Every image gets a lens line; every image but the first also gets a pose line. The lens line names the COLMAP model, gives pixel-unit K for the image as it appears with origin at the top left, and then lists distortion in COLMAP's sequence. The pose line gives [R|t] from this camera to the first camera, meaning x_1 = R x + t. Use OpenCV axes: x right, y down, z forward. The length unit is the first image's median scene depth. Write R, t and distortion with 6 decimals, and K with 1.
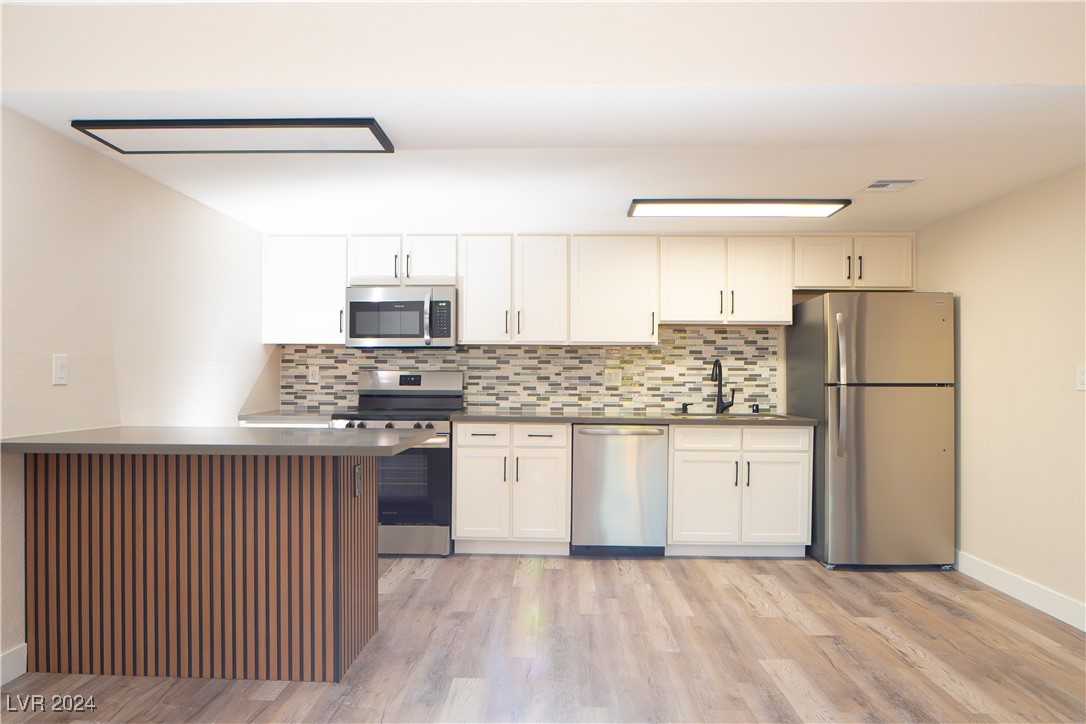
lens RADIAL K [[654.4, 0, 545.6], [0, 654.4, 374.7], [0, 0, 1]] dist [-0.031356, 0.001181]
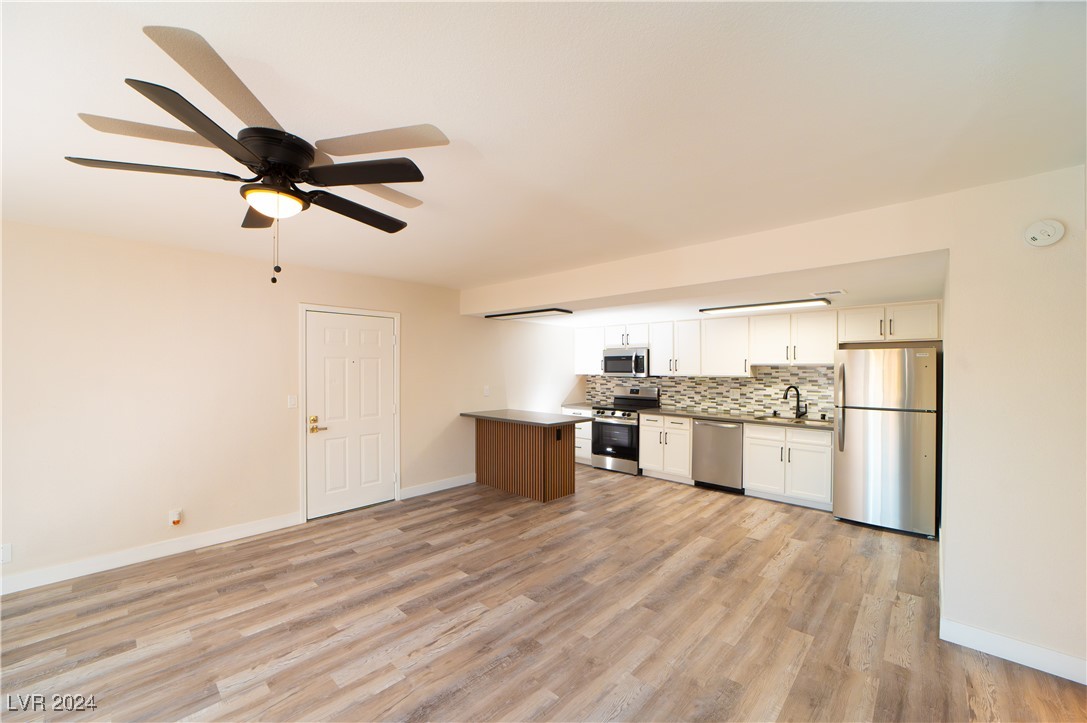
lens RADIAL K [[426.8, 0, 541.8], [0, 426.8, 368.3], [0, 0, 1]] dist [-0.034829, 0.007737]
pose [[0.743376, -0.001645, -0.668872, 0.519568], [0.003229, 0.999994, 0.001129, -0.072960], [0.668866, -0.002999, 0.743377, -0.236963]]
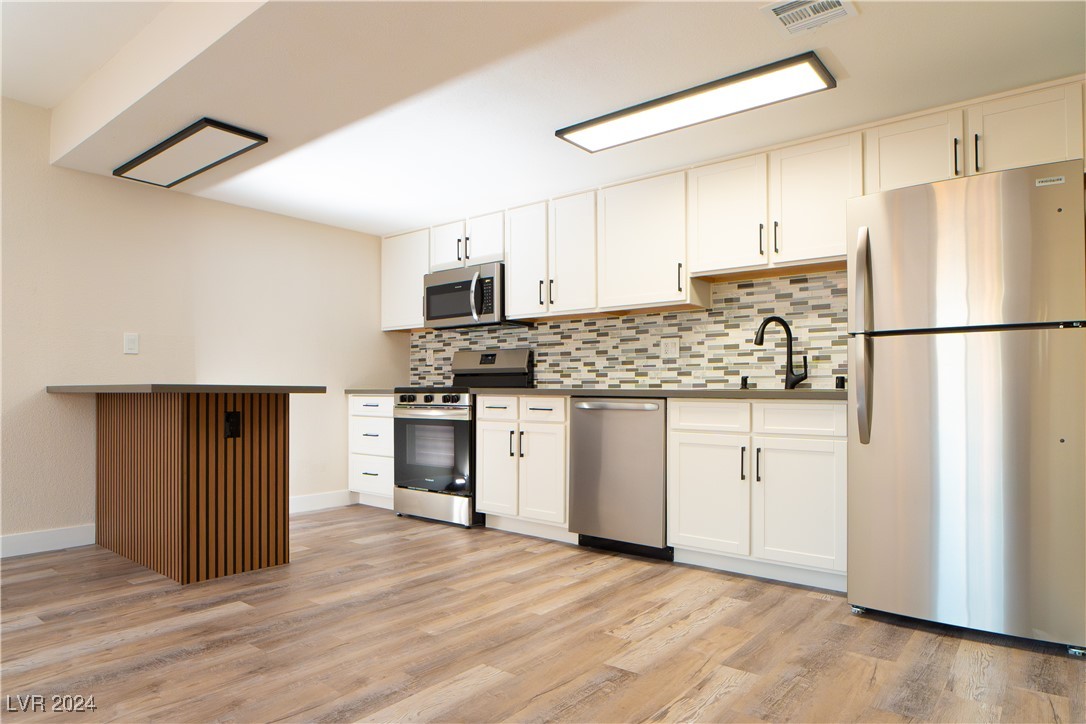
lens RADIAL K [[658.7, 0, 534.2], [0, 658.7, 383.7], [0, 0, 1]] dist [-0.034404, 0.003157]
pose [[0.788199, -0.009340, -0.615350, 0.518290], [0.005063, 0.999949, -0.008693, 0.060167], [0.615400, 0.003736, 0.788206, 0.238204]]
